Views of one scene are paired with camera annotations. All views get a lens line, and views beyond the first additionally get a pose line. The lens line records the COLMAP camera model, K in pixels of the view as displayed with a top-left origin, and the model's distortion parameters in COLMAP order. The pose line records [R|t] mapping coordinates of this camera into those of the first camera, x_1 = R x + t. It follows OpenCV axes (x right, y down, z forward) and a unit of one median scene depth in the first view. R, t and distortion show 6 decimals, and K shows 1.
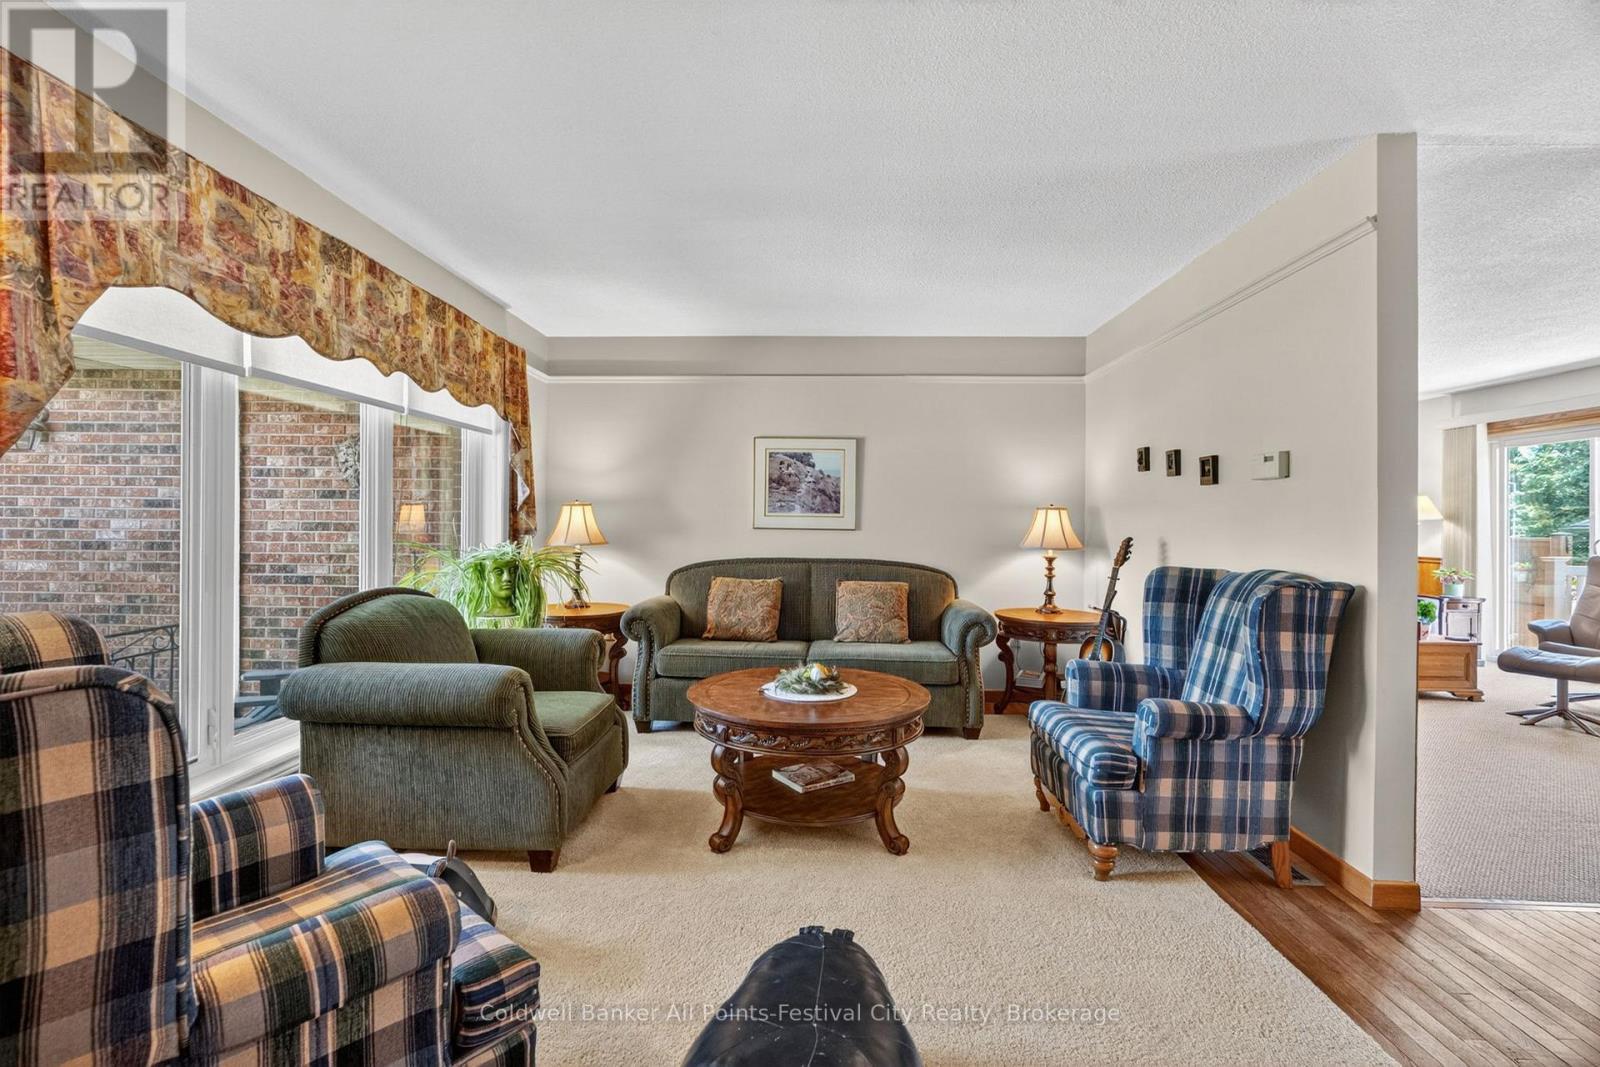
lens RADIAL K [[717.6, 0, 798.3], [0, 717.6, 536.5], [0, 0, 1]] dist [-0.008431, 0.007741]
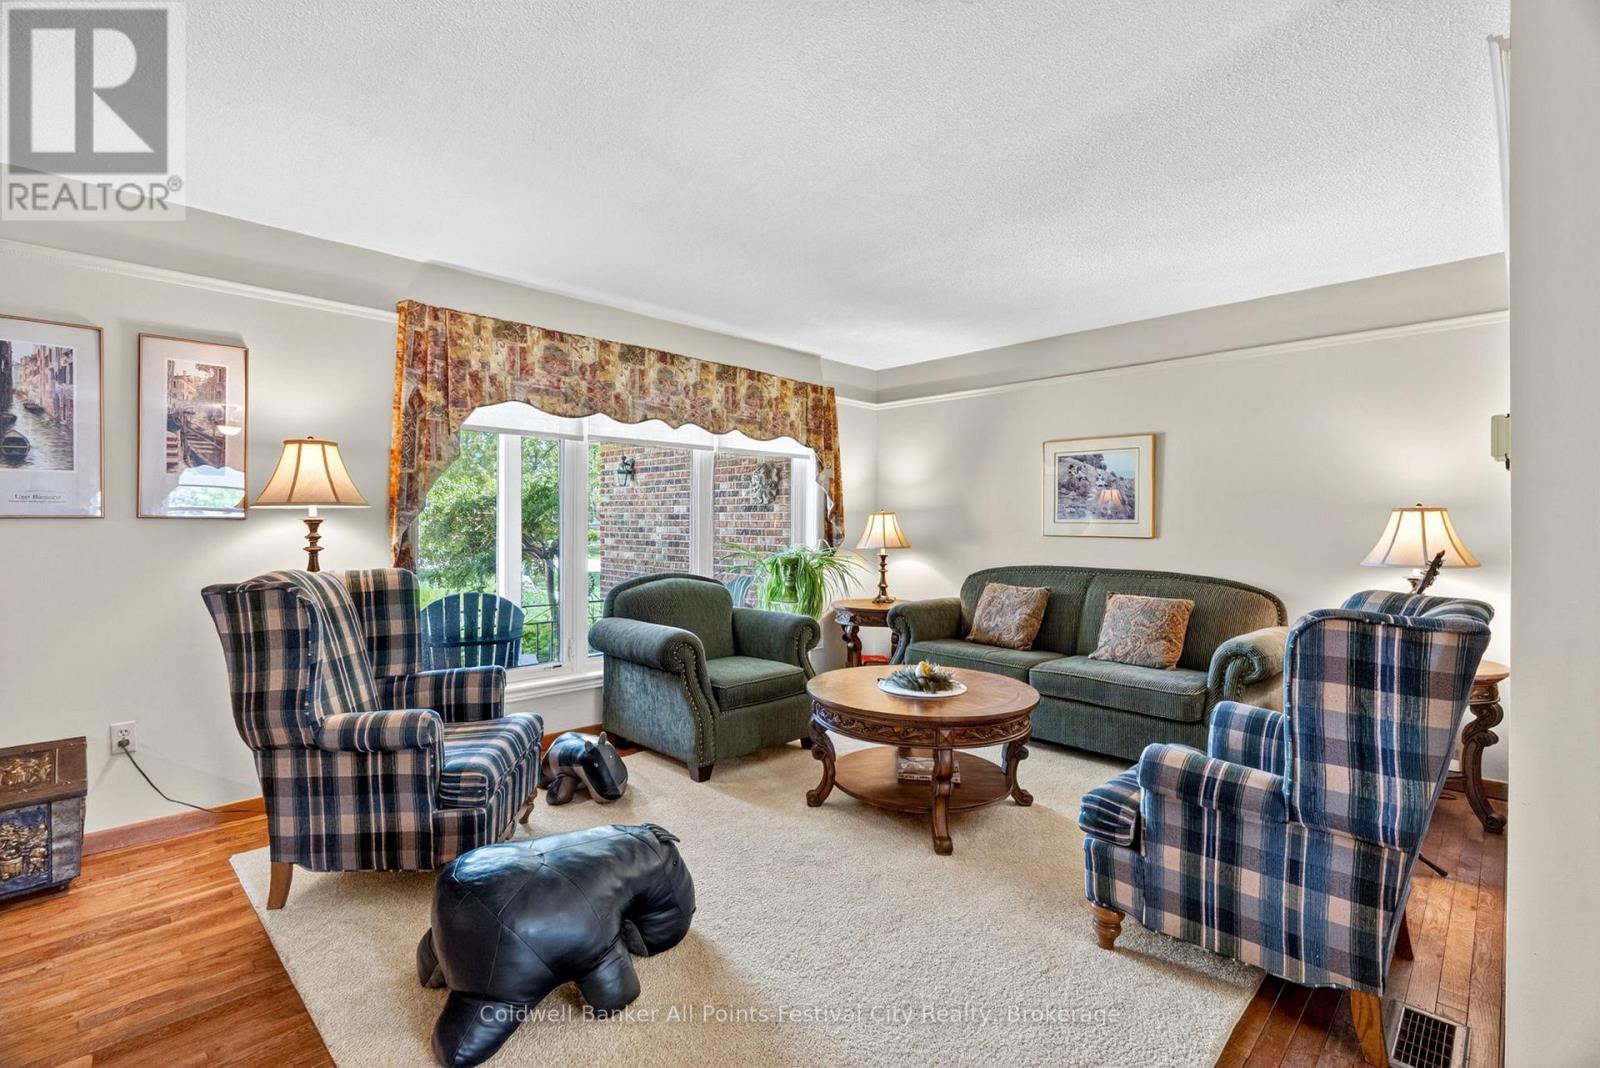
lens RADIAL K [[720.4, 0, 804.0], [0, 720.4, 545.8], [0, 0, 1]] dist [0.001275, 0.000316]
pose [[0.730741, 0.016162, -0.682464, 0.601337], [-0.014860, 0.999859, 0.007768, -0.000050], [0.682493, 0.004465, 0.730878, 0.099898]]
